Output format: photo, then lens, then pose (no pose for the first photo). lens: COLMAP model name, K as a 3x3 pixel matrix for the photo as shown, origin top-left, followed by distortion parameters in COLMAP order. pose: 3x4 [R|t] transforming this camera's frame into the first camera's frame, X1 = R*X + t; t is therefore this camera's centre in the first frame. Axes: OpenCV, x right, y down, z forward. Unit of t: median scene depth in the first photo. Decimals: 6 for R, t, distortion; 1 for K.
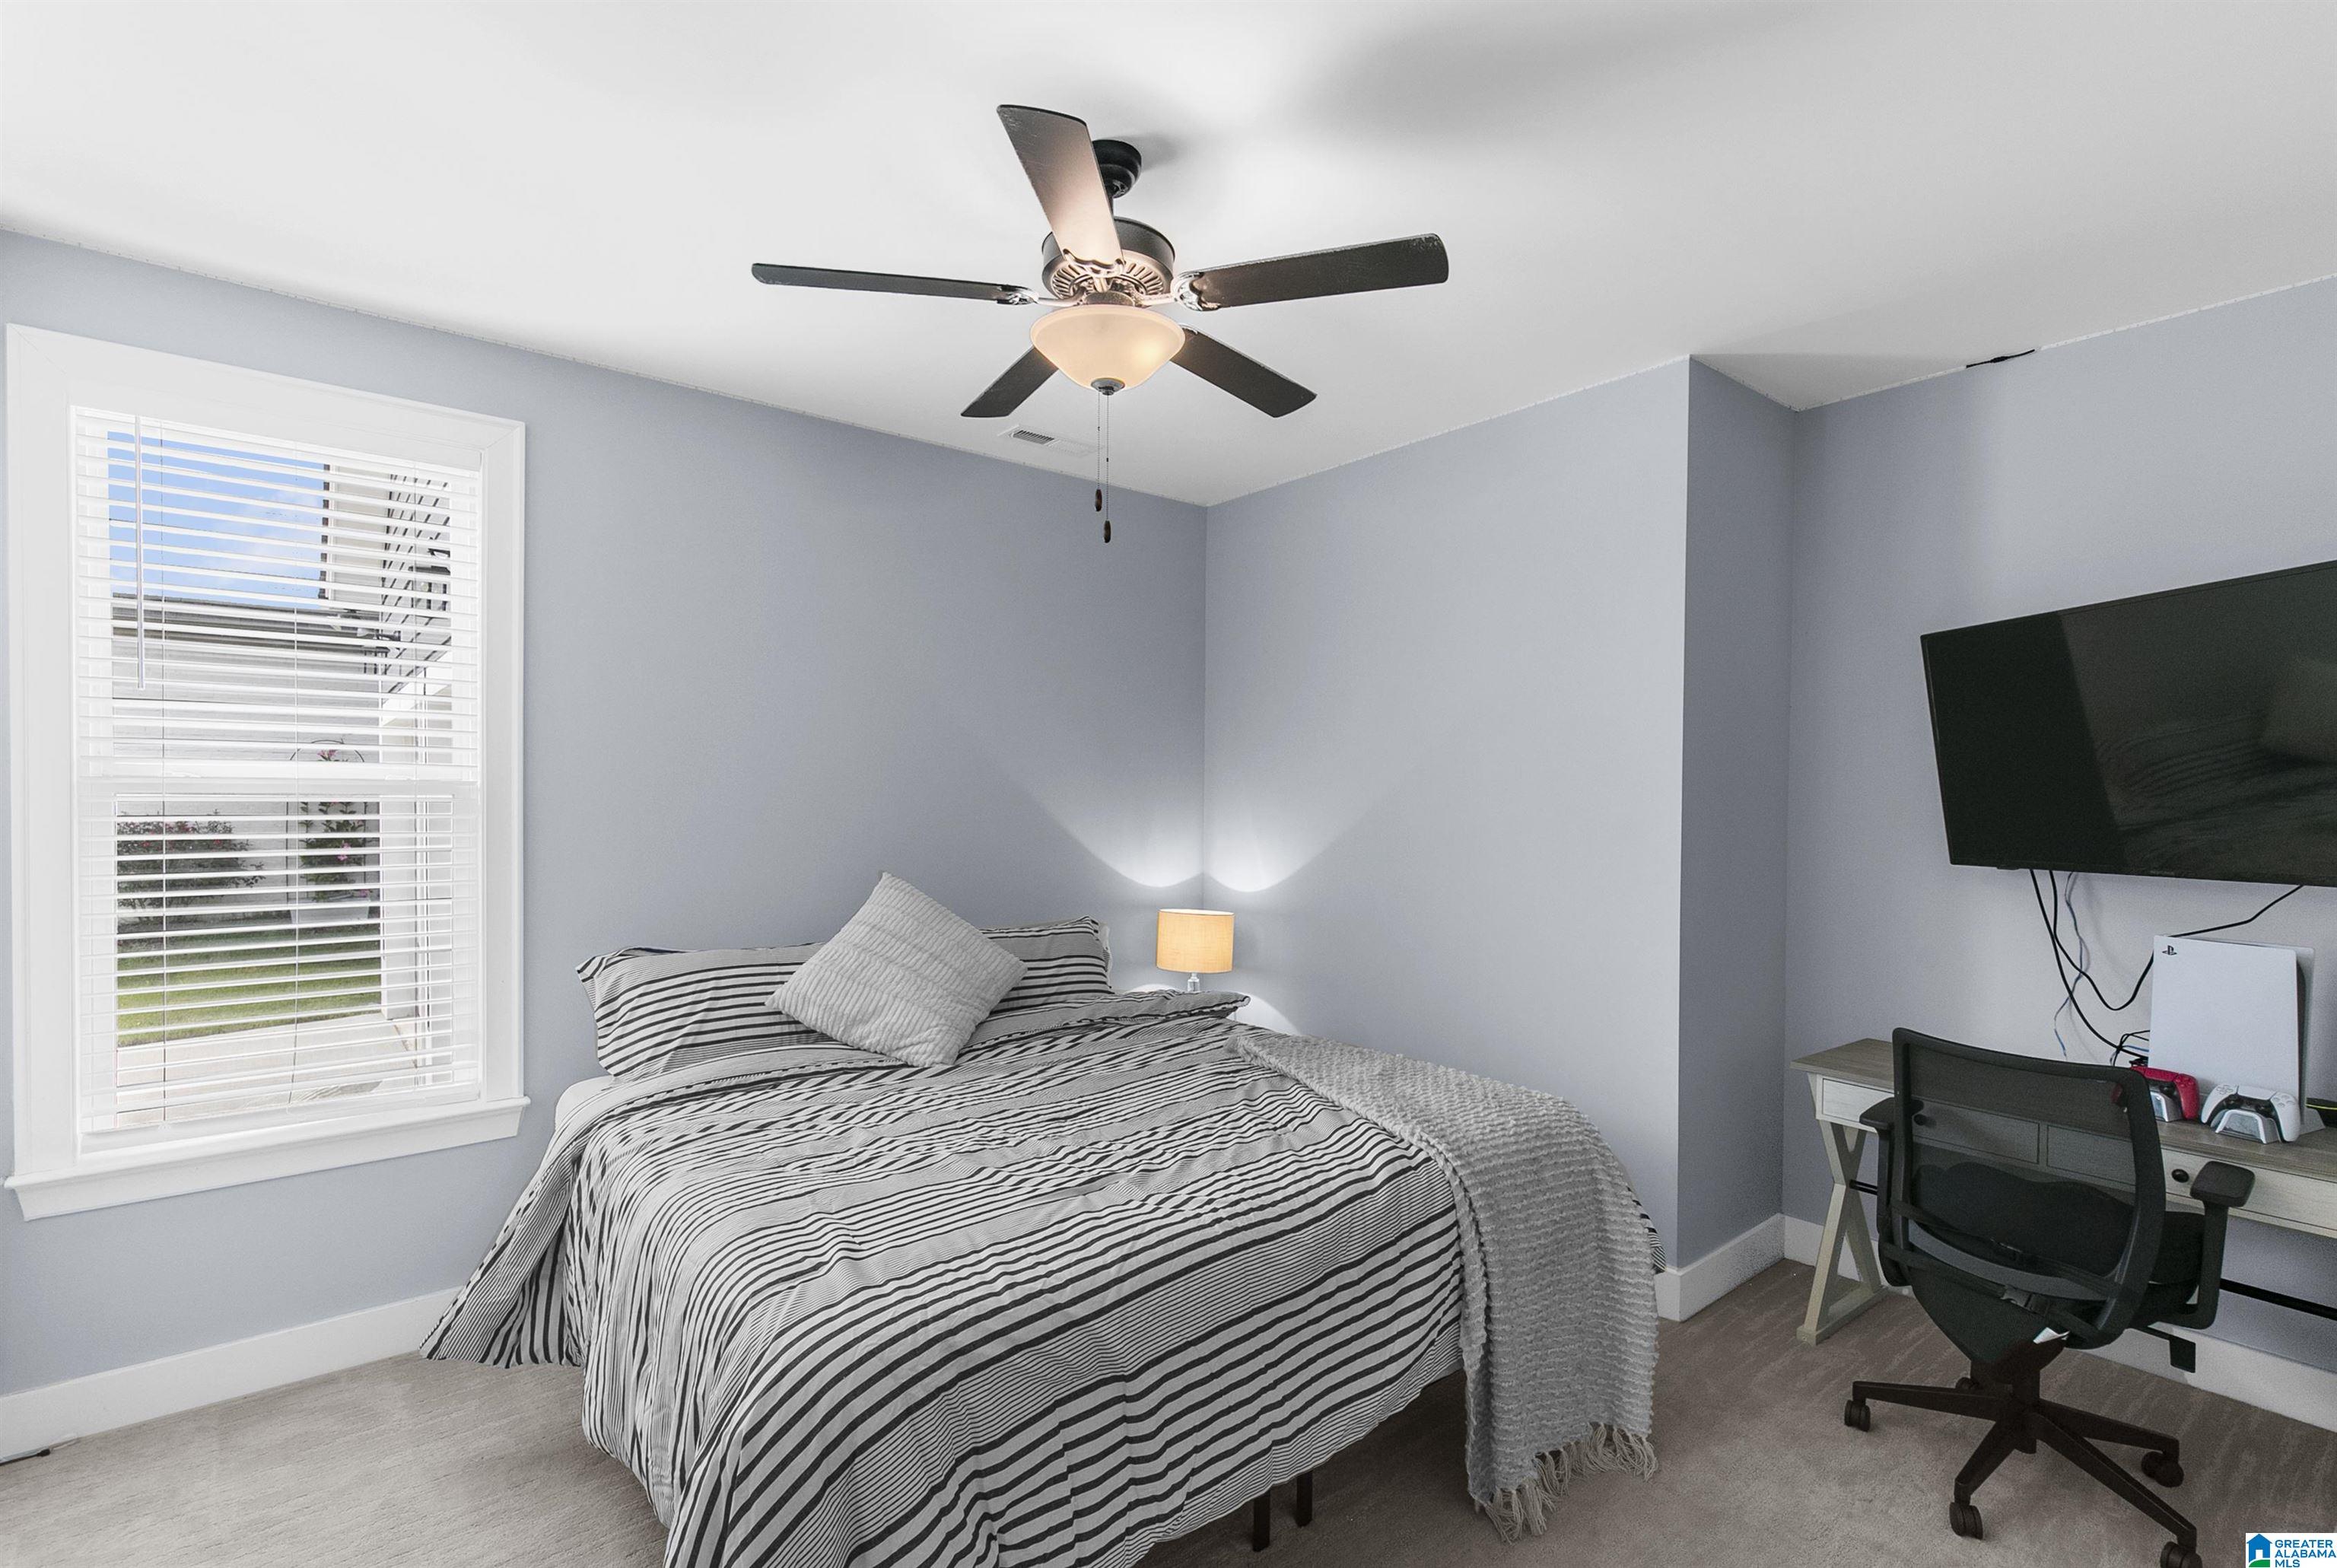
lens RADIAL K [[1064.6, 0, 1190.7], [0, 1064.6, 805.6], [0, 0, 1]] dist [0.009929, -0.000140]
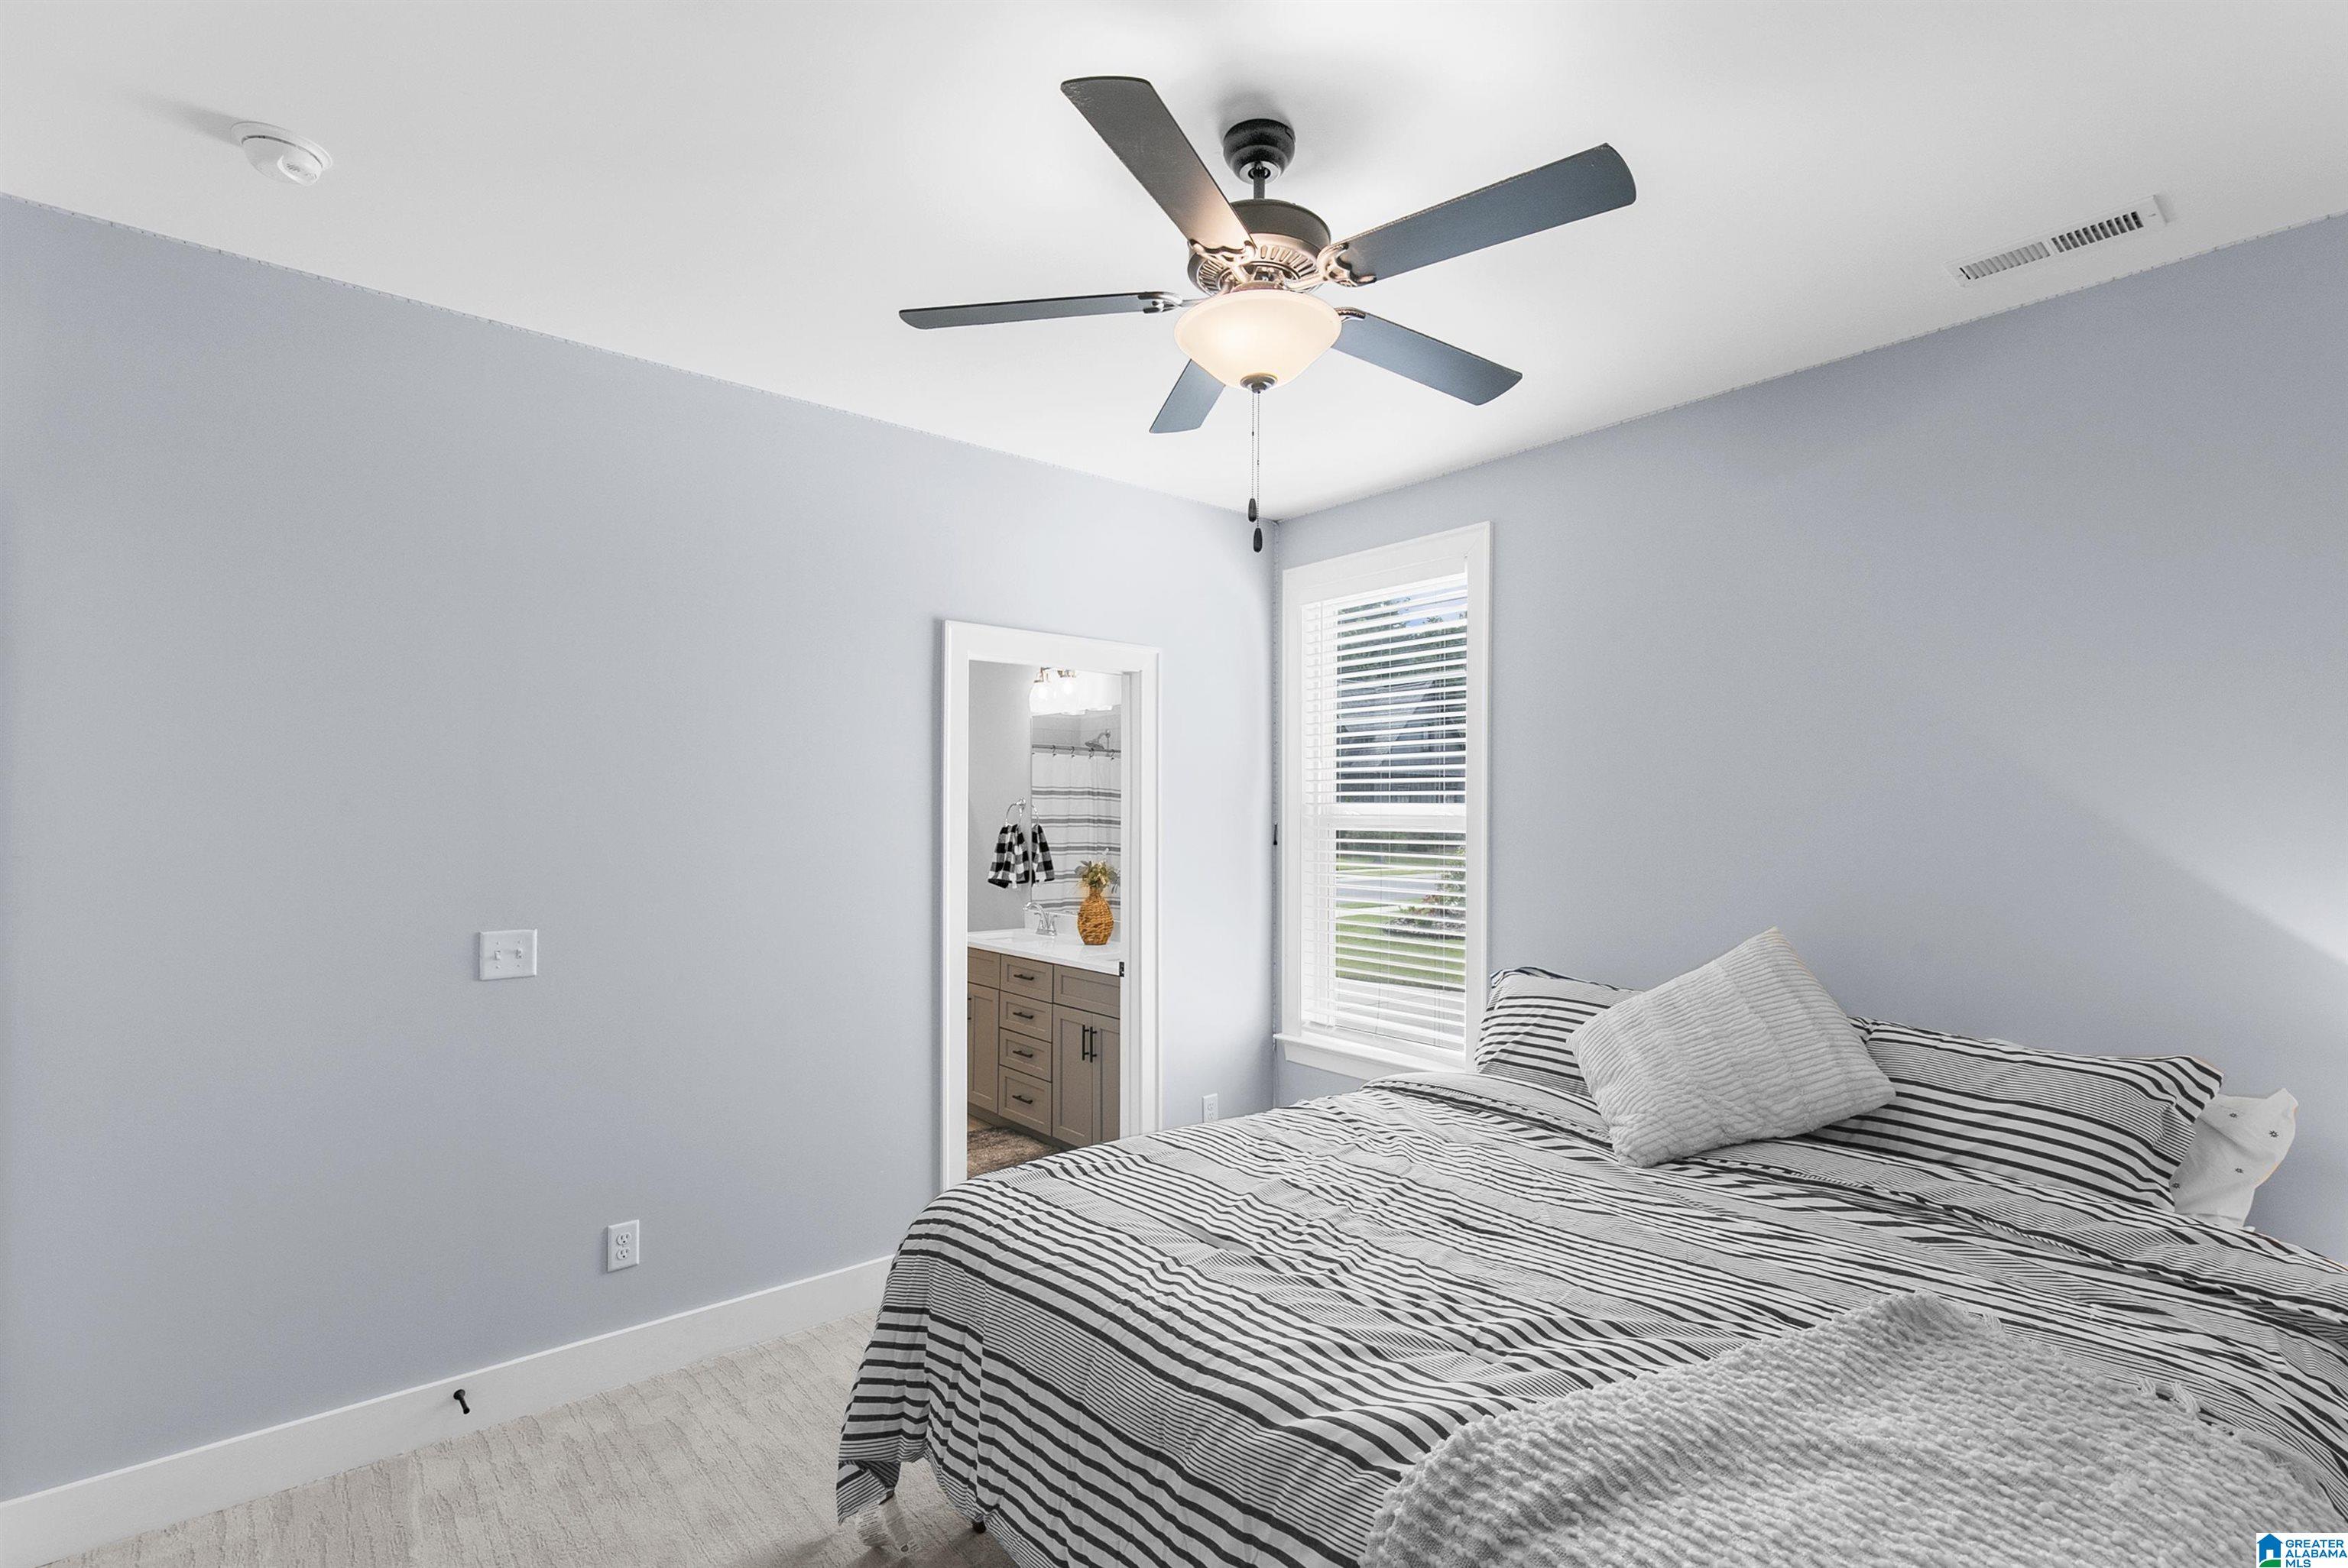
lens RADIAL K [[1069.4, 0, 1196.3], [0, 1069.4, 805.7], [0, 0, 1]] dist [0.009929, -0.000140]
pose [[0.031208, -0.016091, -0.999383, 0.802091], [-0.016828, 0.999720, -0.016622, -0.010624], [0.999371, 0.017337, 0.030929, 0.883272]]
